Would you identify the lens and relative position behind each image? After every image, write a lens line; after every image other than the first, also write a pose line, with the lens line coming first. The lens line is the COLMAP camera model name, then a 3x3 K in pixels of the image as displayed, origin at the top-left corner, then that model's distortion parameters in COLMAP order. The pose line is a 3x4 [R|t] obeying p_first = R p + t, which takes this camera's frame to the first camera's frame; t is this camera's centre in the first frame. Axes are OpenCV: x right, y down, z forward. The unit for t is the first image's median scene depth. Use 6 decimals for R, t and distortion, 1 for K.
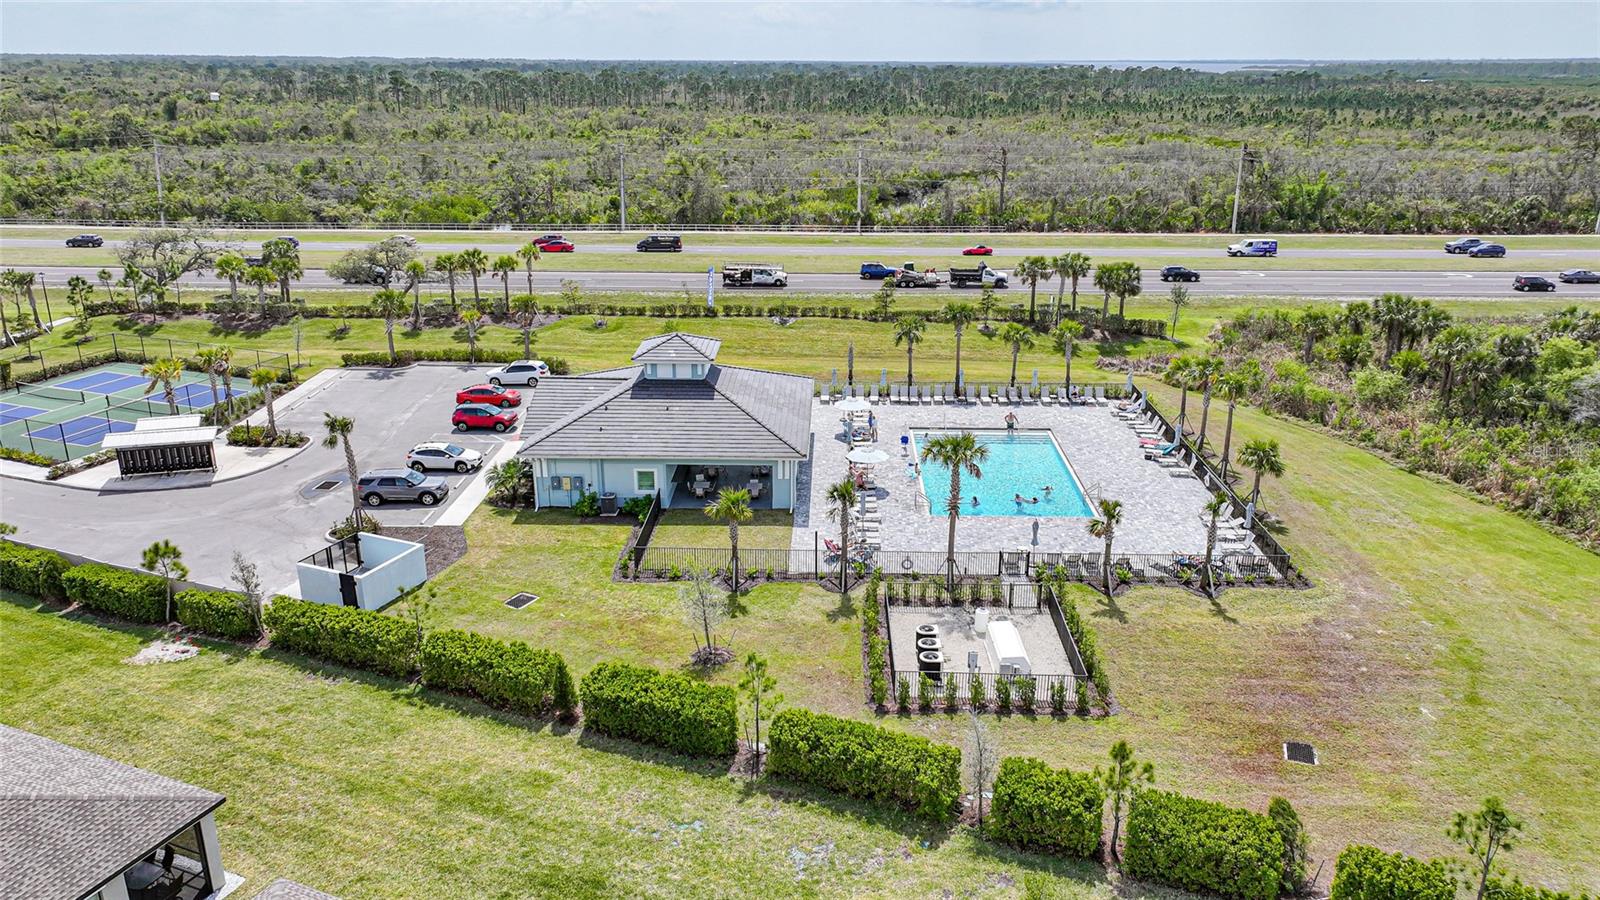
lens RADIAL K [[1107.5, 0, 800.0], [0, 1107.5, 450.0], [0, 0, 1]] dist [0.003927, 0.002426]
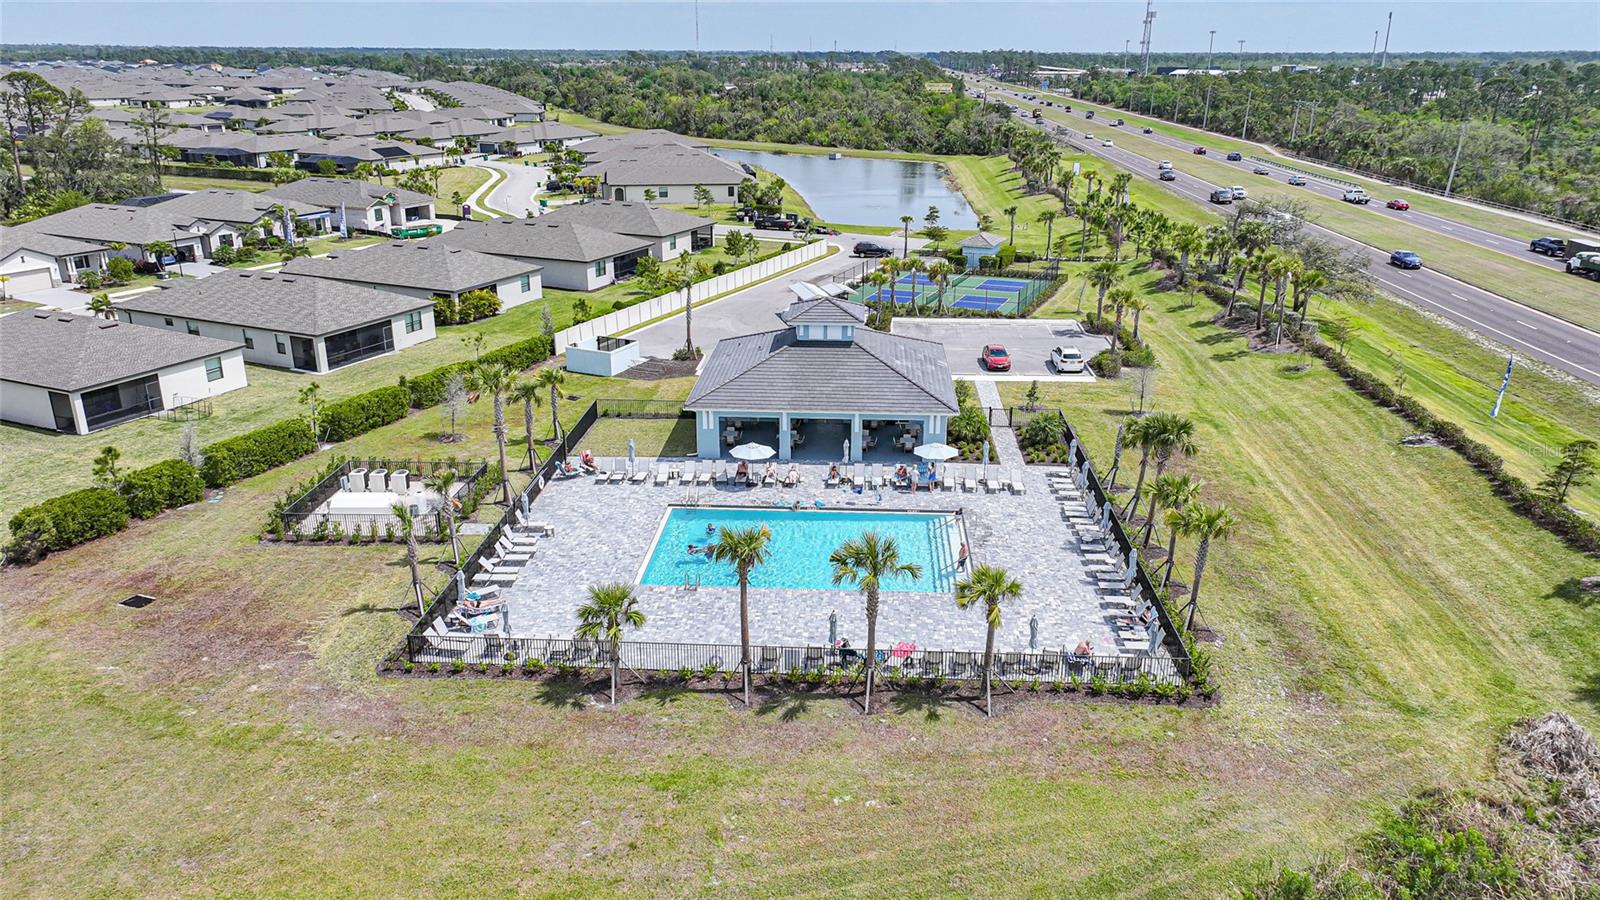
lens RADIAL K [[1117.0, 0, 800.0], [0, 1117.0, 450.0], [0, 0, 1]] dist [0.003699, 0.003848]
pose [[-0.033029, 0.331281, -0.942954, 1.121246], [-0.335416, 0.885078, 0.322697, -0.370227], [0.941491, 0.326940, 0.081884, 1.130375]]
